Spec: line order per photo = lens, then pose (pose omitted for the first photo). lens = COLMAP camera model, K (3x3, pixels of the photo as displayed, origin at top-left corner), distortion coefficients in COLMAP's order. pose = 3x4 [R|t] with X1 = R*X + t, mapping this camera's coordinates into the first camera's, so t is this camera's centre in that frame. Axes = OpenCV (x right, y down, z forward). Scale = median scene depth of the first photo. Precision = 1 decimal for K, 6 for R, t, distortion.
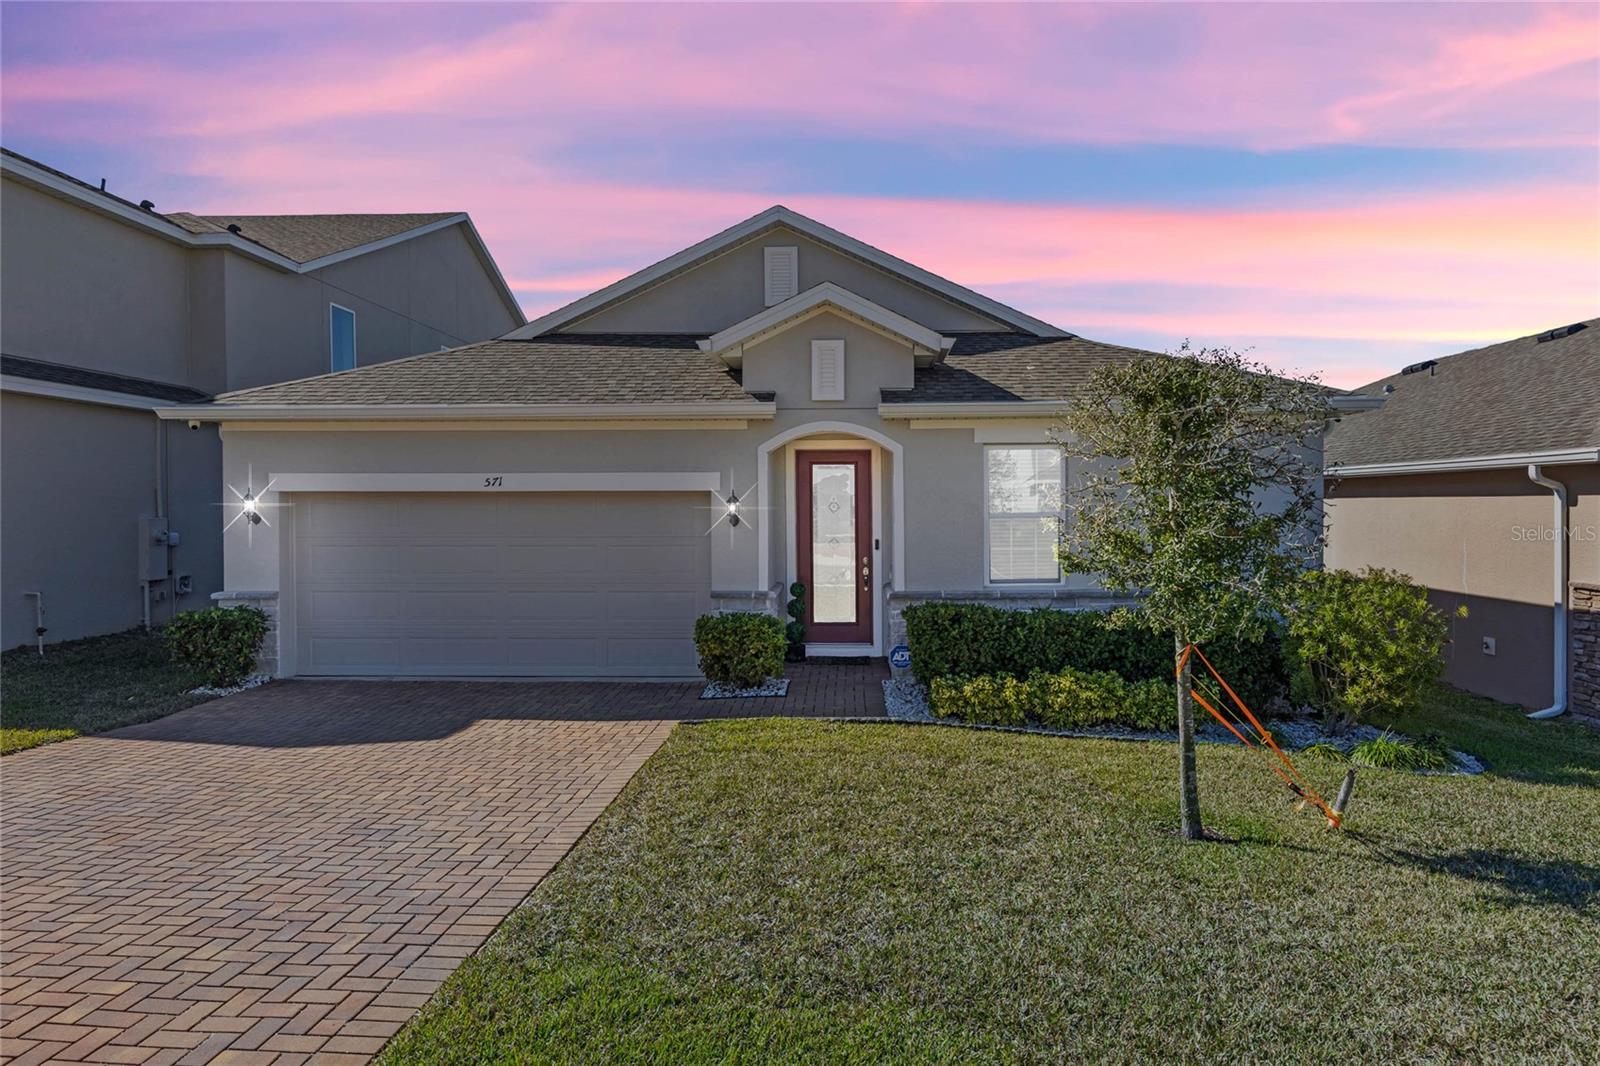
lens RADIAL K [[879.5, 0, 799.7], [0, 879.5, 519.2], [0, 0, 1]] dist [-0.006625, -0.001173]
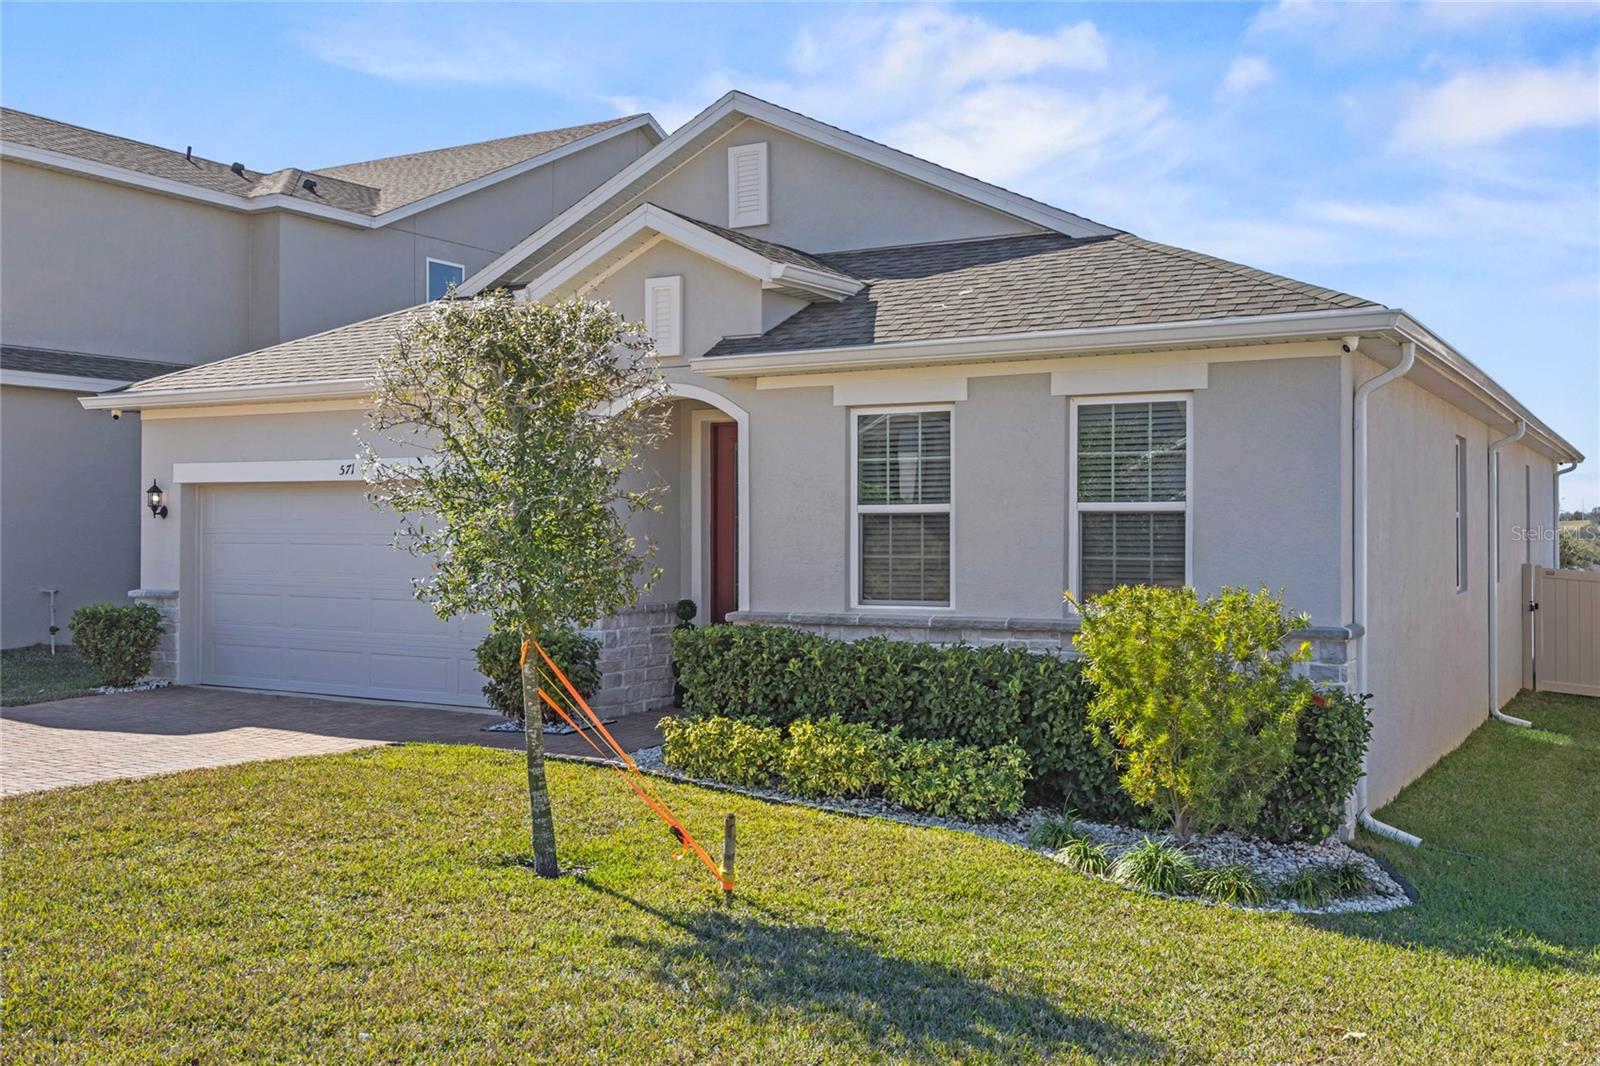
lens RADIAL K [[1512.6, 0, 798.3], [0, 1512.6, 525.0], [0, 0, 1]] dist [-0.003105, 0.000000]
pose [[0.873825, 0.004861, -0.486216, 0.761264], [-0.014652, 0.999759, -0.016336, 0.029753], [0.486019, 0.021399, 0.873686, -0.080208]]
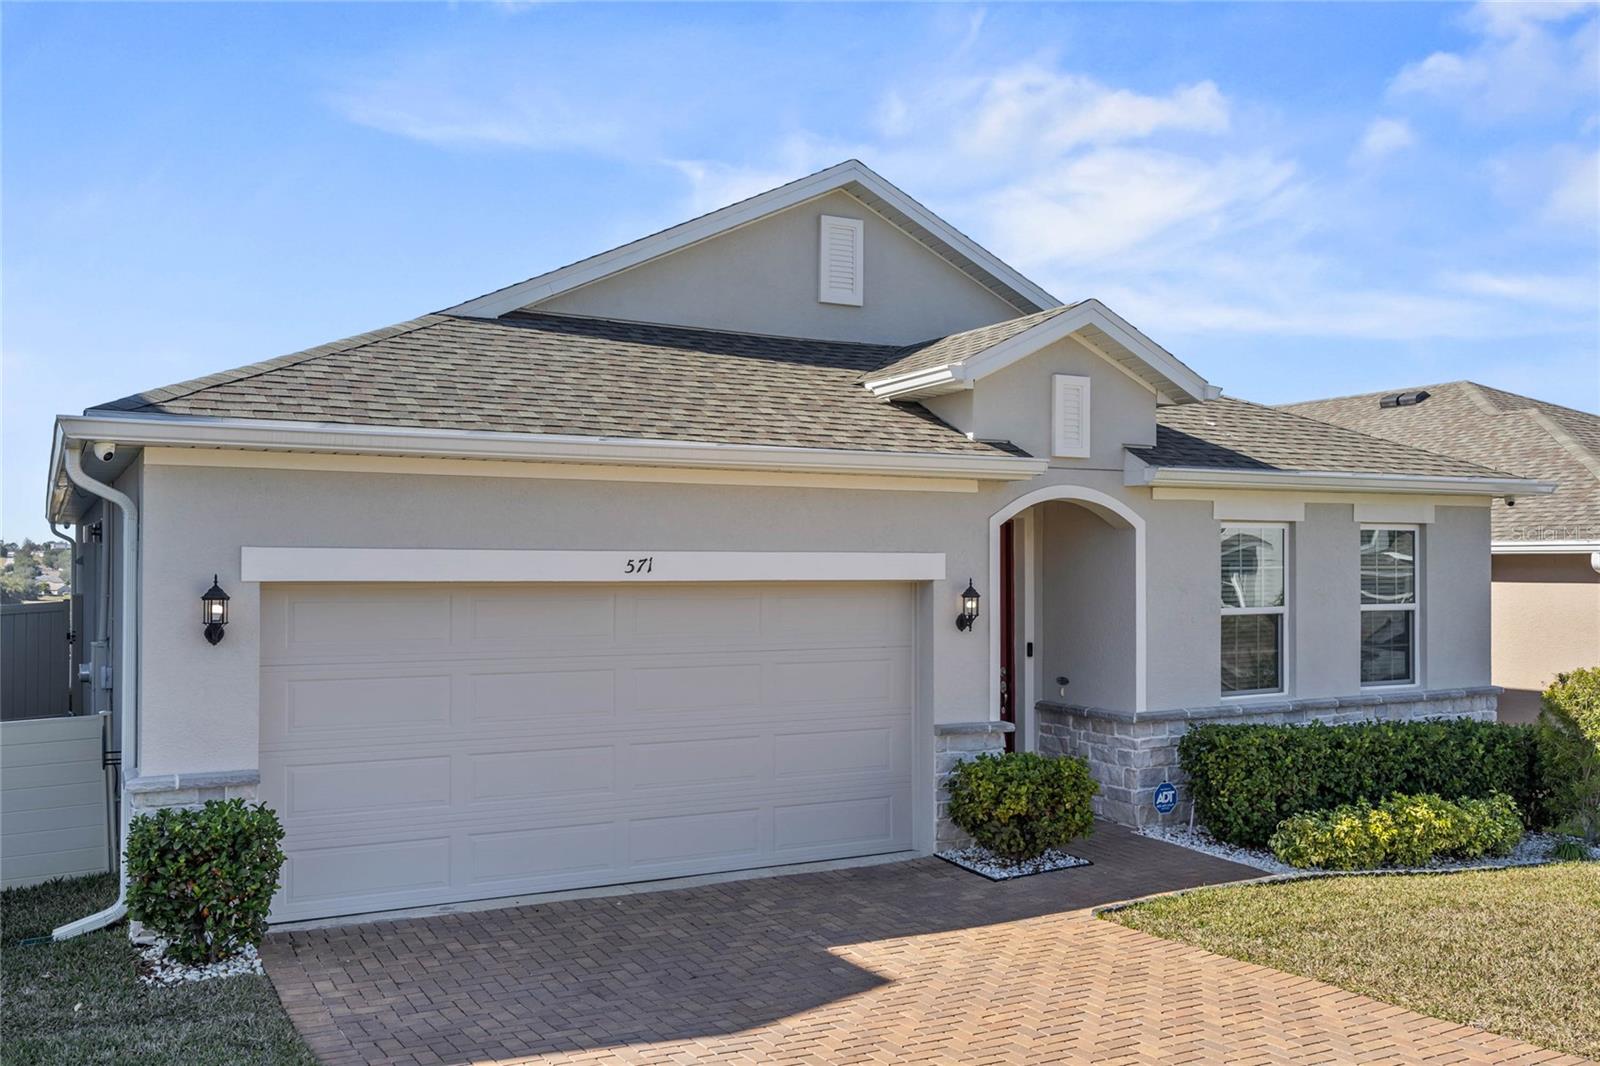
lens RADIAL K [[1366.5, 0, 801.4], [0, 1366.5, 550.4], [0, 0, 1]] dist [-0.012850, -0.006079]
pose [[0.870236, 0.009986, 0.492534, -0.720102], [0.002697, 0.999683, -0.025032, -0.028856], [-0.492628, 0.023112, 0.869933, 0.115483]]
